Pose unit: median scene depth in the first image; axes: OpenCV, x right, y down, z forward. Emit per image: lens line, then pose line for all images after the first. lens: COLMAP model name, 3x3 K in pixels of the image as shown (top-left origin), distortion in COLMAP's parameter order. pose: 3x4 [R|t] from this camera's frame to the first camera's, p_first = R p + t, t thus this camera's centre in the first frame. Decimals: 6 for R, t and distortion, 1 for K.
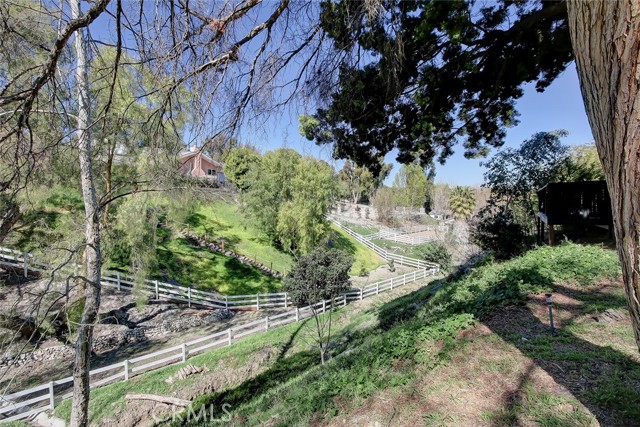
lens RADIAL K [[296.1, 0, 320.0], [0, 296.1, 213.5], [0, 0, 1]] dist [-0.018386, -0.000126]
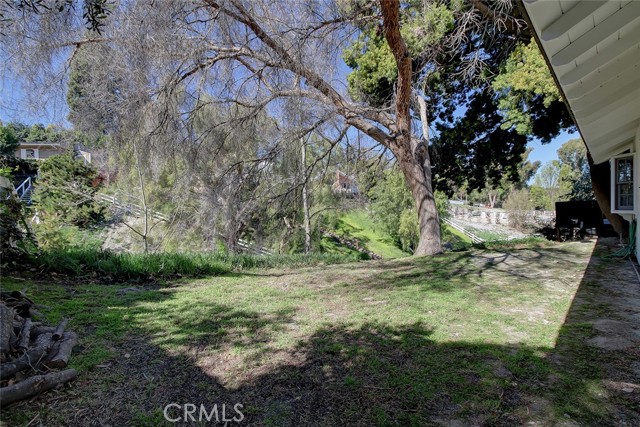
lens RADIAL K [[296.1, 0, 320.0], [0, 296.1, 213.5], [0, 0, 1]] dist [-0.018386, -0.000126]
pose [[0.909809, -0.005759, -0.414987, 0.066329], [-0.001303, 0.999859, -0.016731, -0.003021], [0.415025, 0.015762, 0.909674, -0.254973]]
